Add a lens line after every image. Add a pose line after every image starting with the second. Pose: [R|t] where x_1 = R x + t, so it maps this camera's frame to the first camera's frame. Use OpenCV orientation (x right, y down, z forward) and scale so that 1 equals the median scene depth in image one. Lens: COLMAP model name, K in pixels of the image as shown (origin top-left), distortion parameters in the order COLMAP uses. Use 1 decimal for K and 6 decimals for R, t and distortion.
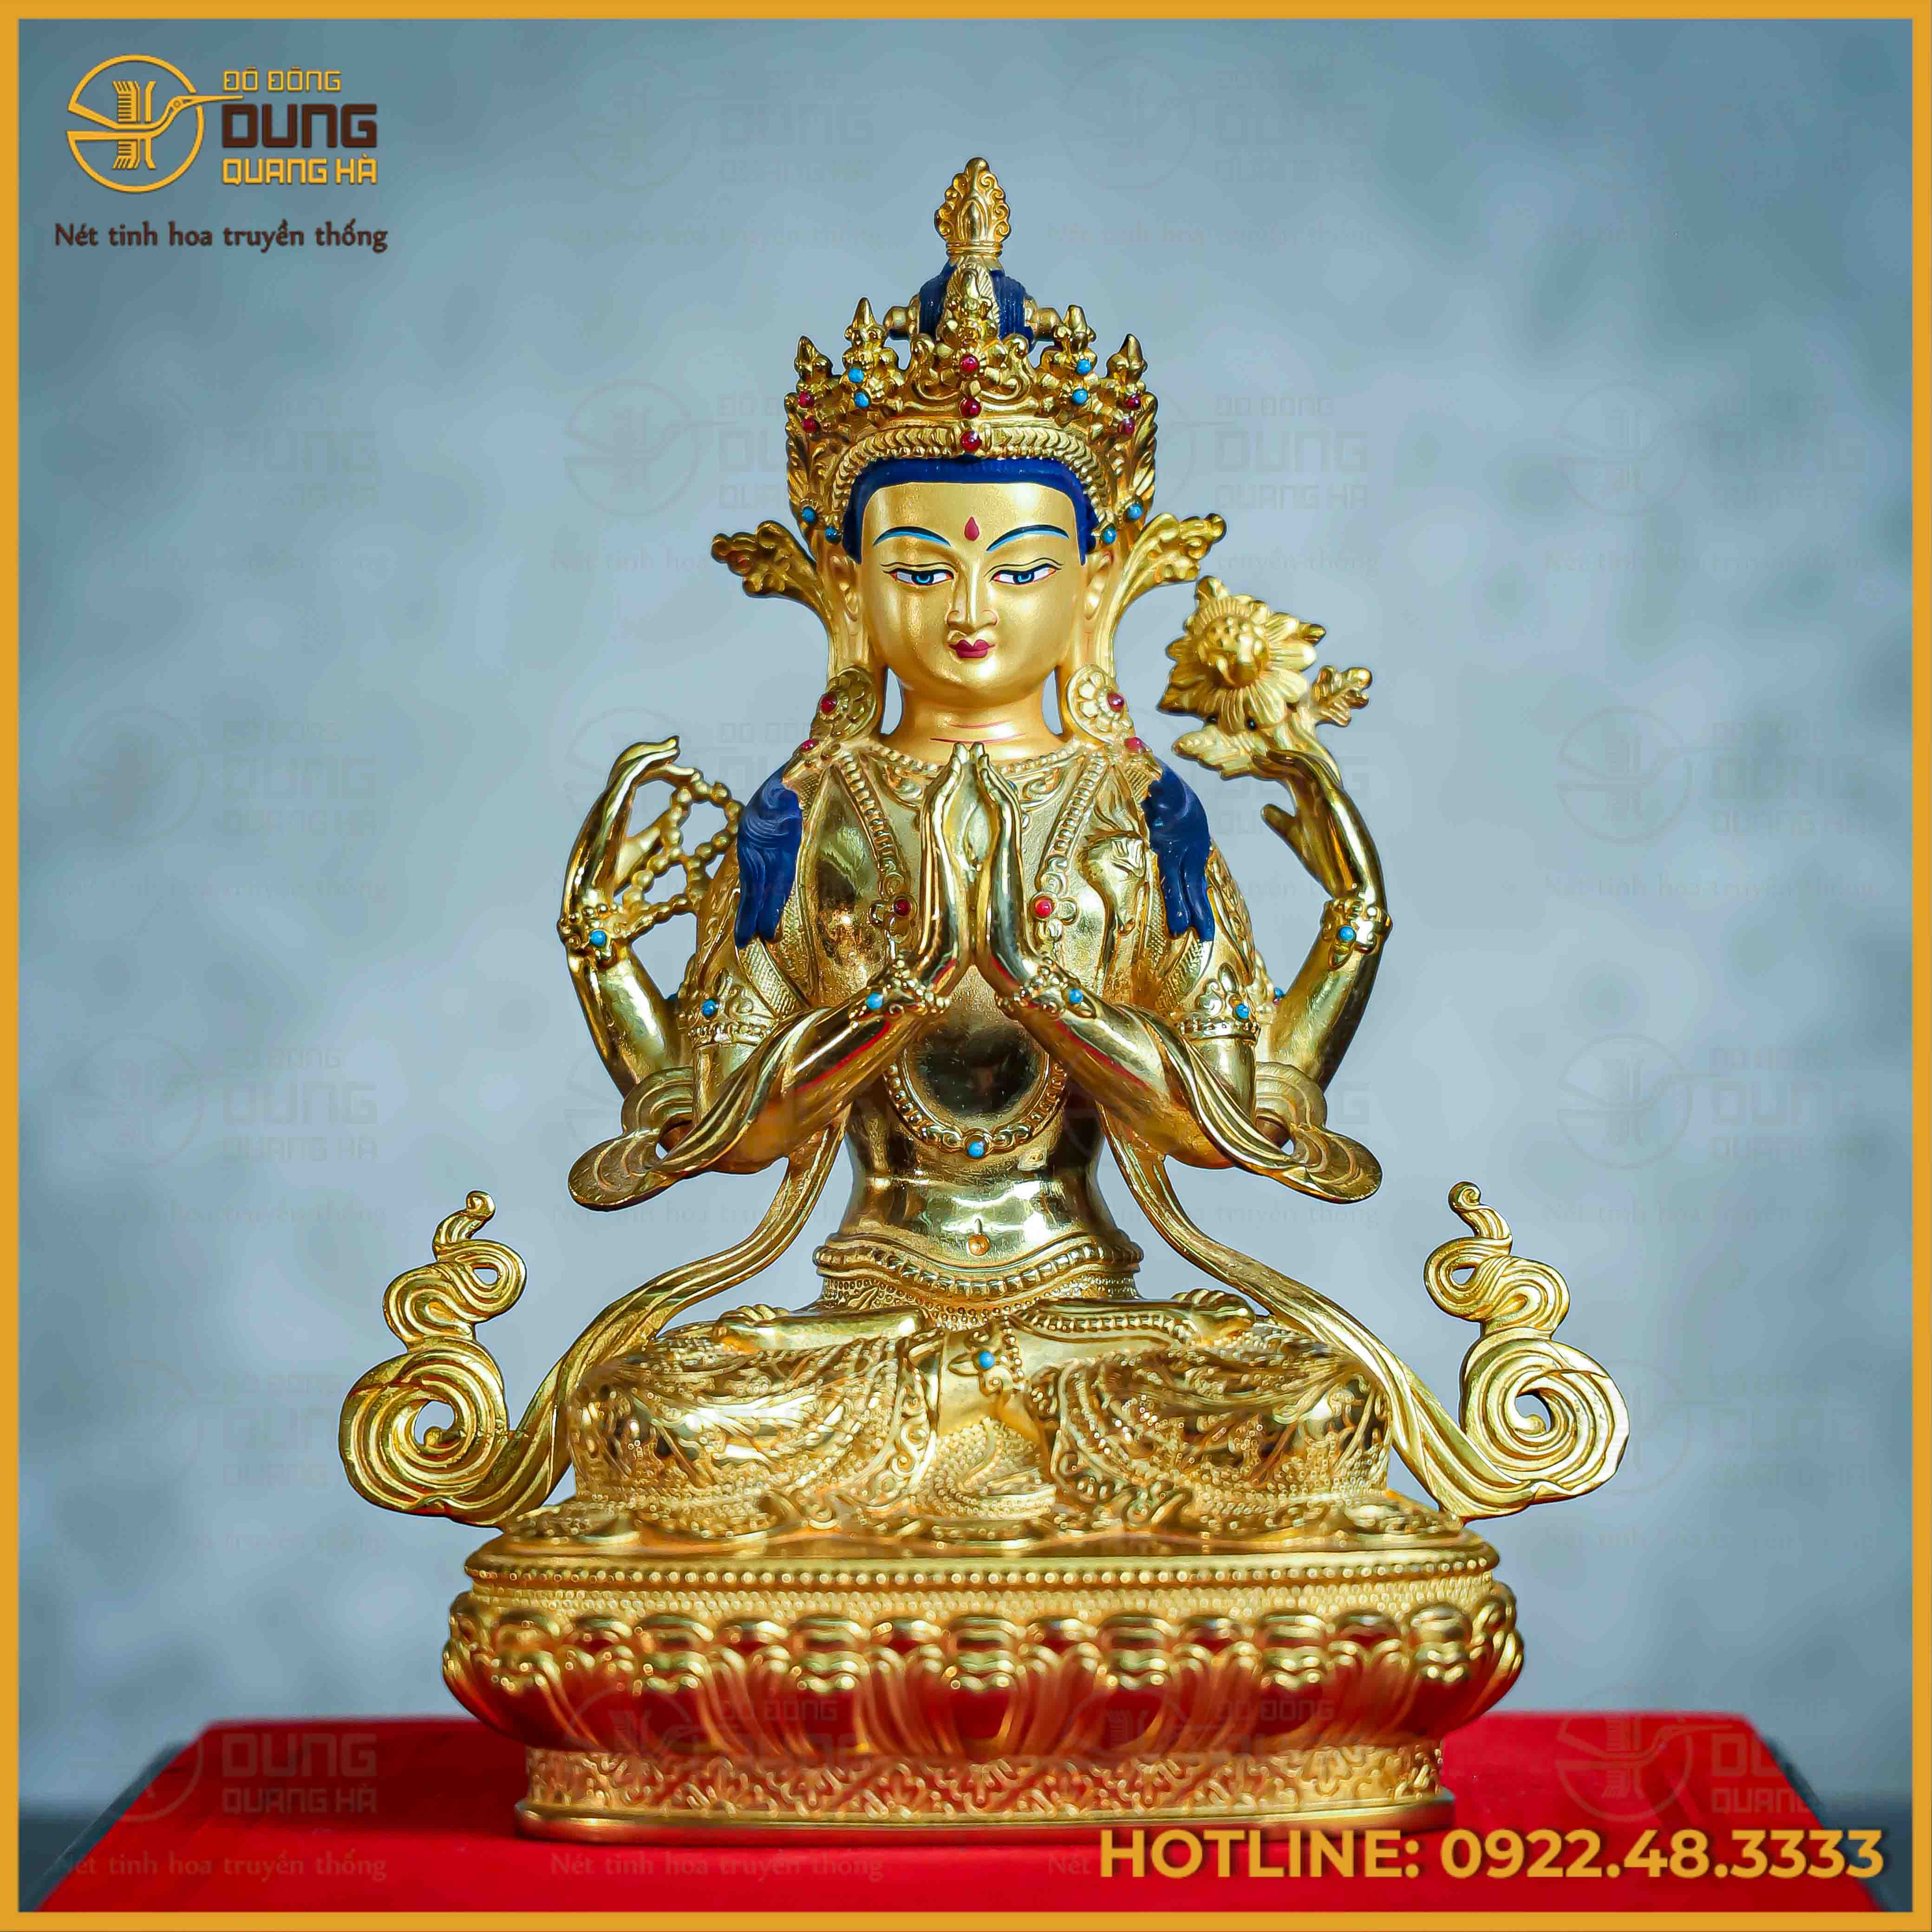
lens RADIAL K [[7864.2, 0, 975.8], [0, 7864.2, 969.2], [0, 0, 1]] dist [0.486453, 0.000000]
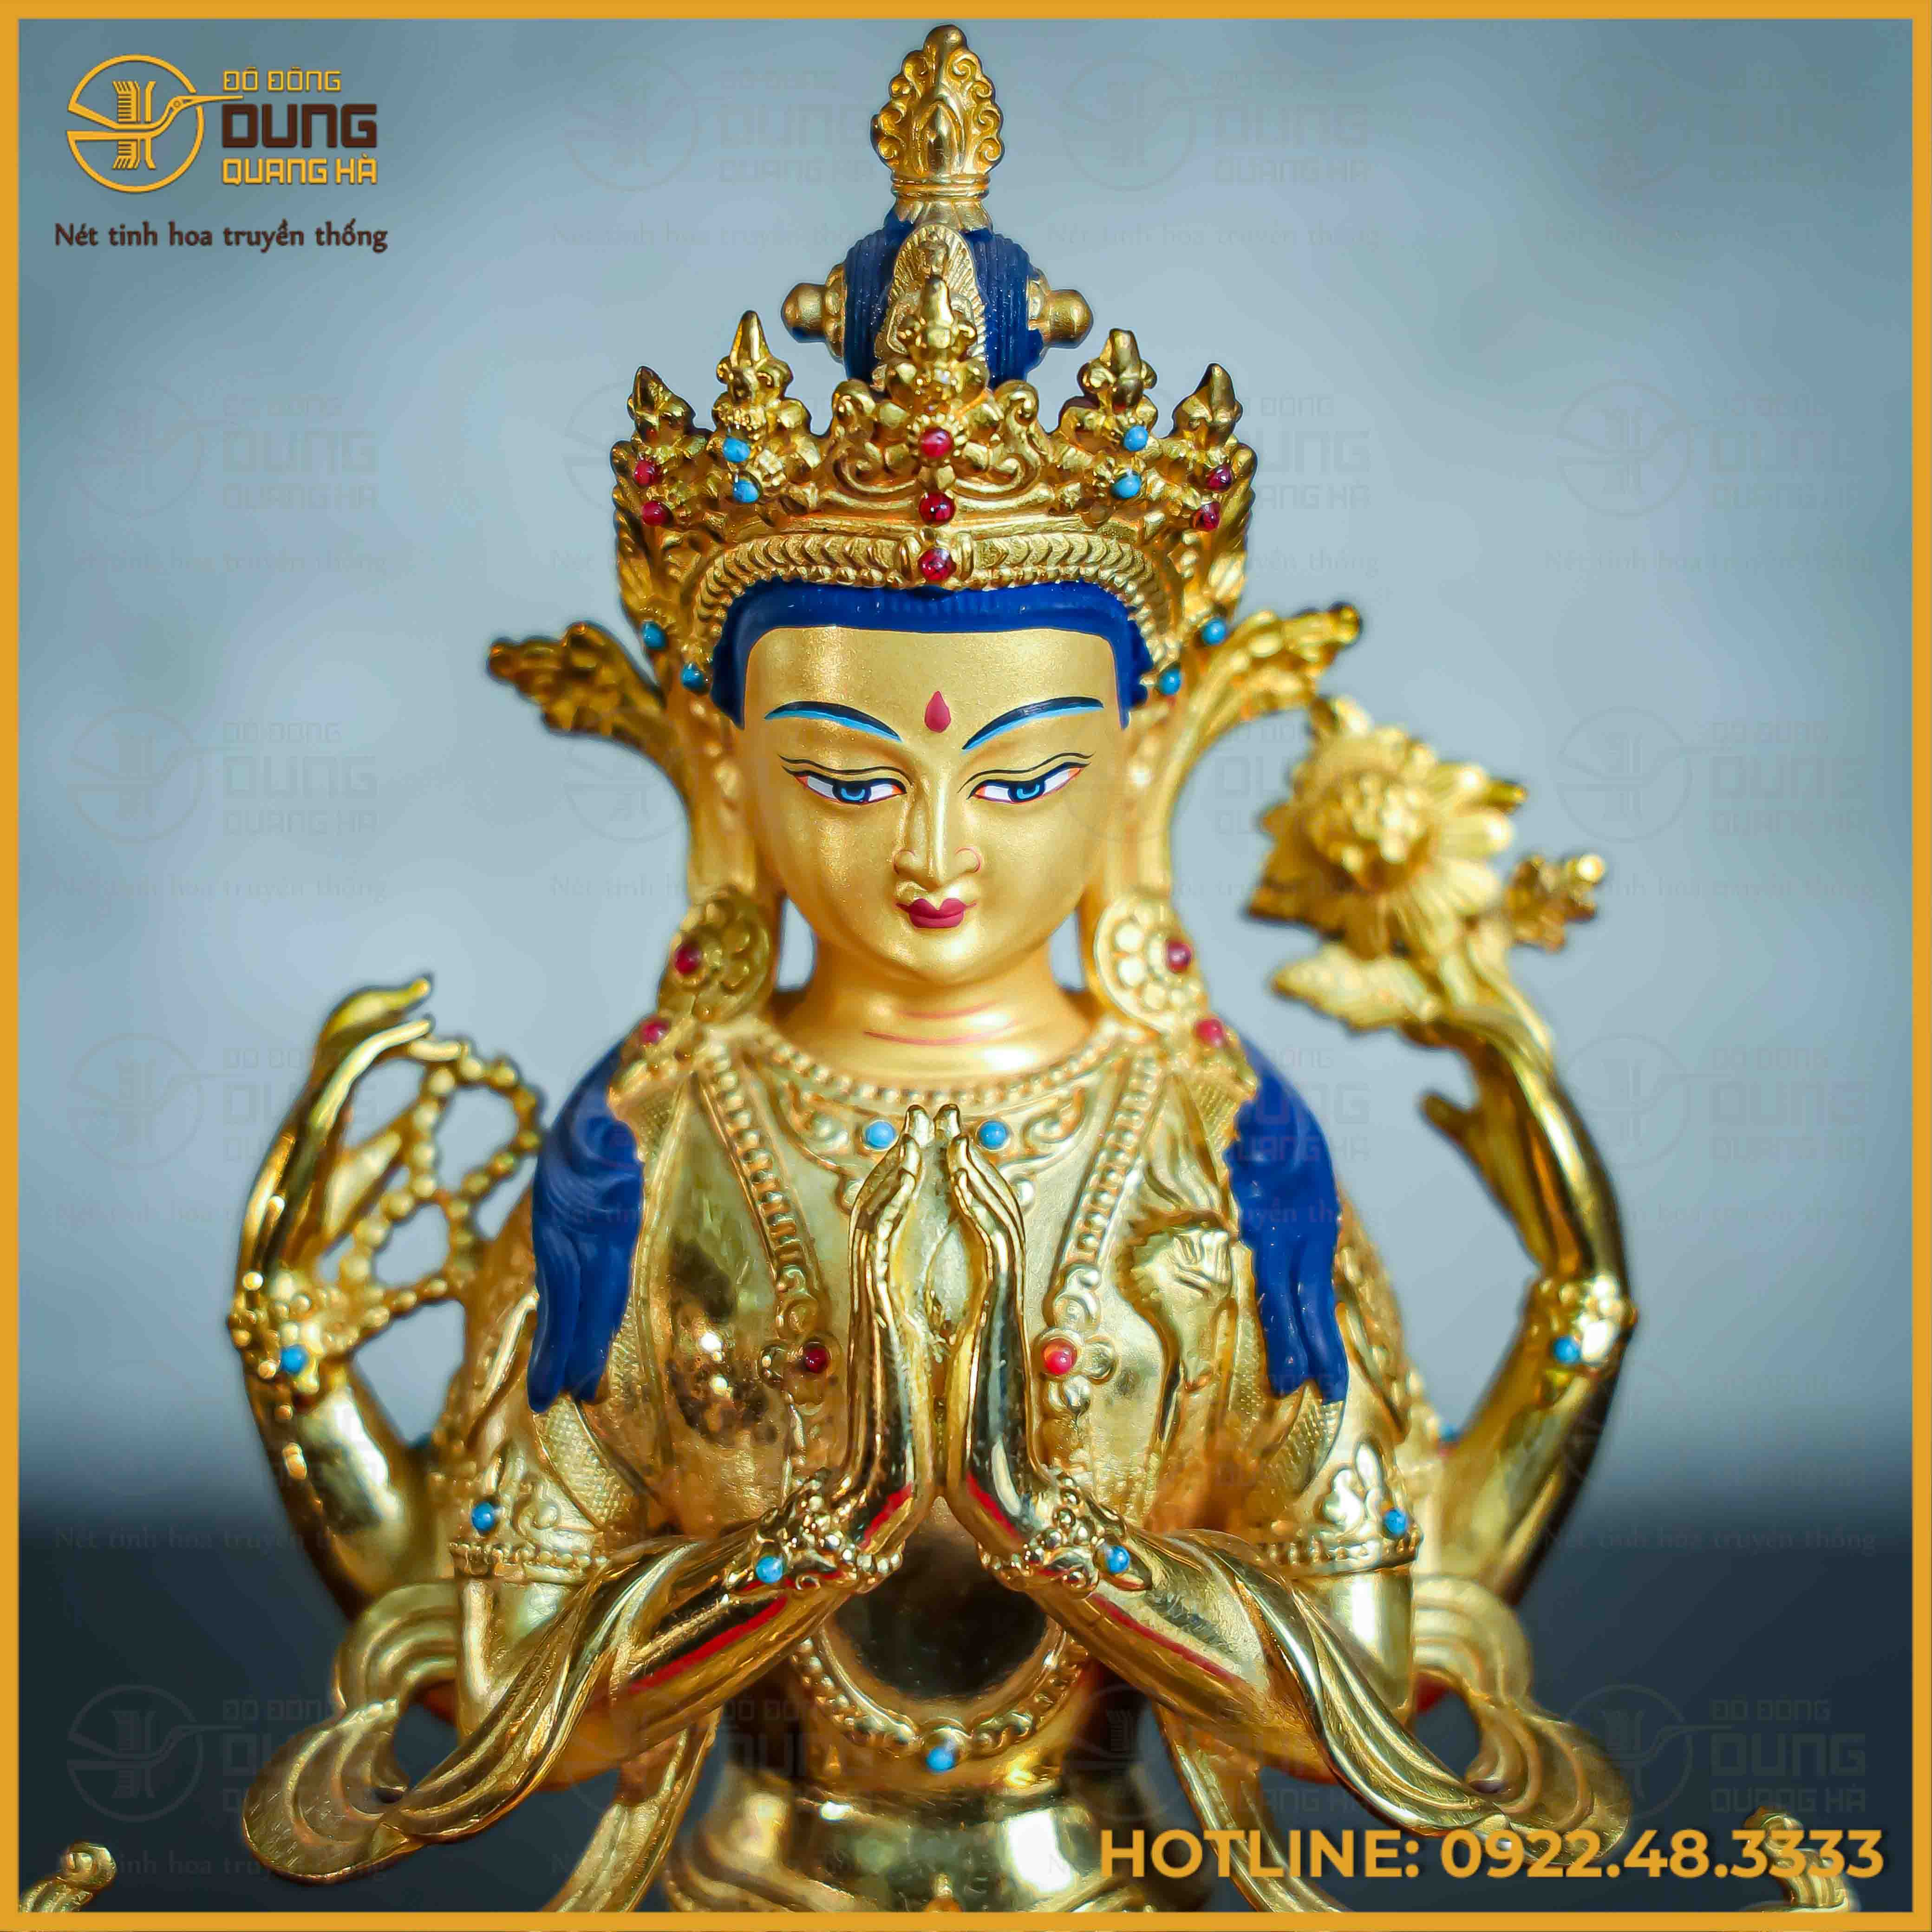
lens RADIAL K [[7341.0, 0, 972.6], [0, 7341.0, 967.2], [0, 0, 1]] dist [0.290196, 0.000000]
pose [[0.999728, 0.001242, 0.023269, -0.010318], [-0.005729, 0.981027, 0.193787, -0.140488], [-0.022586, -0.193867, 0.980768, 0.468633]]
